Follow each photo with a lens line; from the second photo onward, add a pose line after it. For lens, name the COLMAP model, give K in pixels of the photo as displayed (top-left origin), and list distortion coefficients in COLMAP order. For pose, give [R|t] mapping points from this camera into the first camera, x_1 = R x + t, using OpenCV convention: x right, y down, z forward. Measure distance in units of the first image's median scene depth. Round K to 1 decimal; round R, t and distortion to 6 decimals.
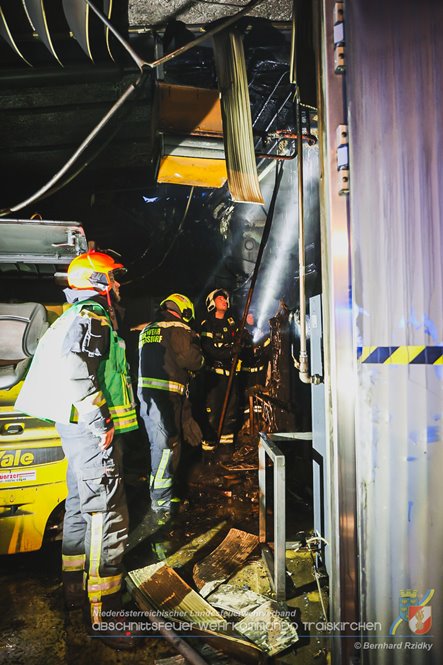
lens RADIAL K [[446.3, 0, 221.5], [0, 446.3, 332.5], [0, 0, 1]] dist [-0.009098, -0.002547]
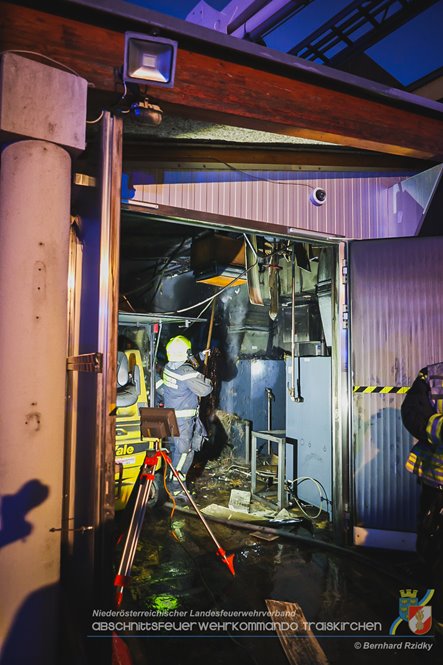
lens RADIAL K [[448.0, 0, 221.5], [0, 448.0, 332.5], [0, 0, 1]] dist [-0.012142, 0.001315]
pose [[0.923131, 0.056488, 0.380314, -0.899332], [-0.033879, 0.997252, -0.065886, -0.054138], [-0.382990, 0.047936, 0.922508, -0.755550]]
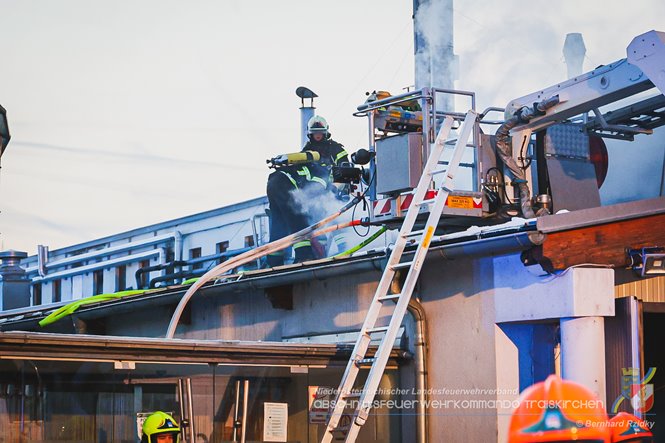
lens RADIAL K [[2028.9, 0, 332.5], [0, 2028.9, 221.5], [0, 0, 1]] dist [-0.026701, -0.277759]
pose [[0.960289, 0.044788, 0.275391, -3.390400], [-0.017972, 0.994912, -0.099136, -0.120409], [-0.278429, 0.090250, 0.956207, -5.587020]]
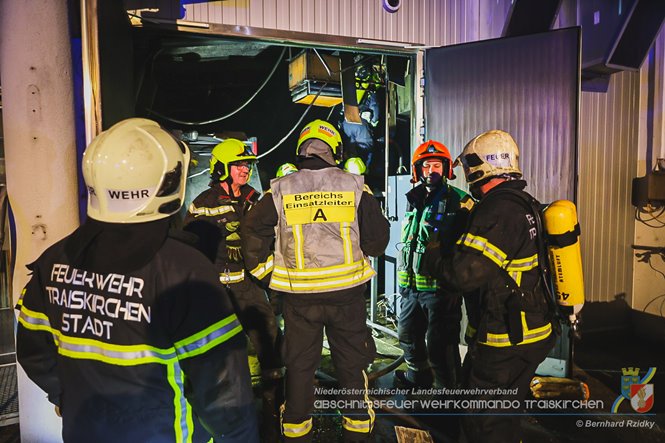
lens RADIAL K [[446.3, 0, 332.5], [0, 446.3, 221.5], [0, 0, 1]] dist [-0.009098, -0.002547]
pose [[0.970642, -0.003969, 0.240497, -0.536132], [-0.014978, 0.996926, 0.076901, -0.034989], [-0.240063, -0.078245, 0.967599, -0.889285]]
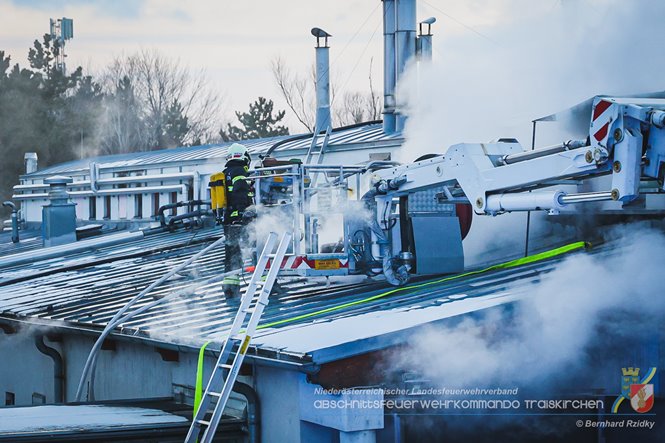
lens RADIAL K [[2028.9, 0, 332.5], [0, 2028.9, 221.5], [0, 0, 1]] dist [-0.026701, -0.277759]
pose [[0.982581, 0.006399, 0.185723, -2.393523], [-0.010570, 0.999713, 0.021477, -1.374471], [-0.185533, -0.023066, 0.982367, -7.058888]]
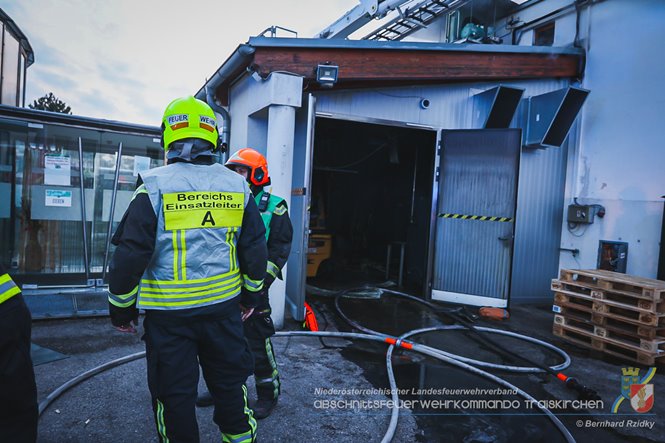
lens RADIAL K [[448.0, 0, 332.5], [0, 448.0, 221.5], [0, 0, 1]] dist [-0.012142, 0.001315]
pose [[0.970278, 0.070148, 0.231605, -1.158872], [-0.083889, 0.995219, 0.050012, -0.020114], [-0.226989, -0.067955, 0.971524, -2.099695]]
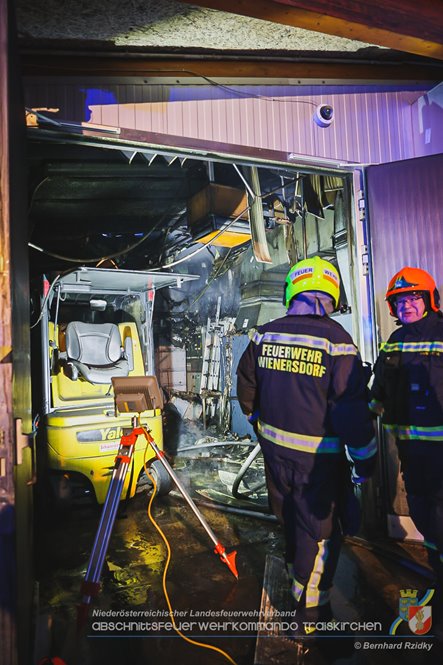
lens RADIAL K [[446.3, 0, 221.5], [0, 446.3, 332.5], [0, 0, 1]] dist [-0.009098, -0.002547]
pose [[0.949848, -0.002398, 0.312702, -0.684515], [0.017751, 0.998772, -0.046260, 0.039719], [-0.312207, 0.049491, 0.948724, -0.539810]]
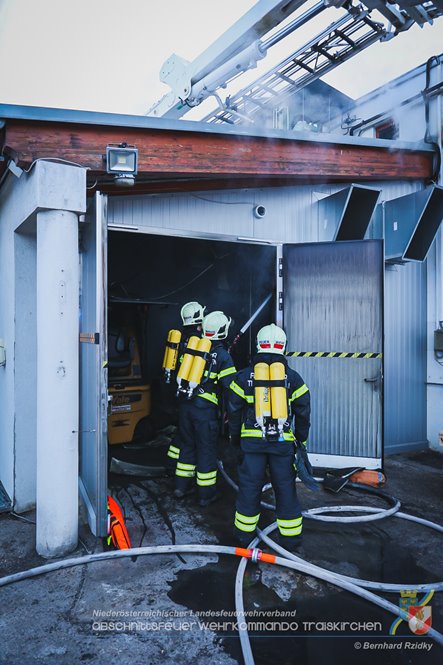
lens RADIAL K [[448.0, 0, 221.5], [0, 448.0, 332.5], [0, 0, 1]] dist [-0.012142, 0.001315]
pose [[0.931261, 0.023372, 0.363602, -0.944447], [-0.027758, 0.999591, 0.006841, -0.086533], [-0.363294, -0.016464, 0.931529, -1.411510]]
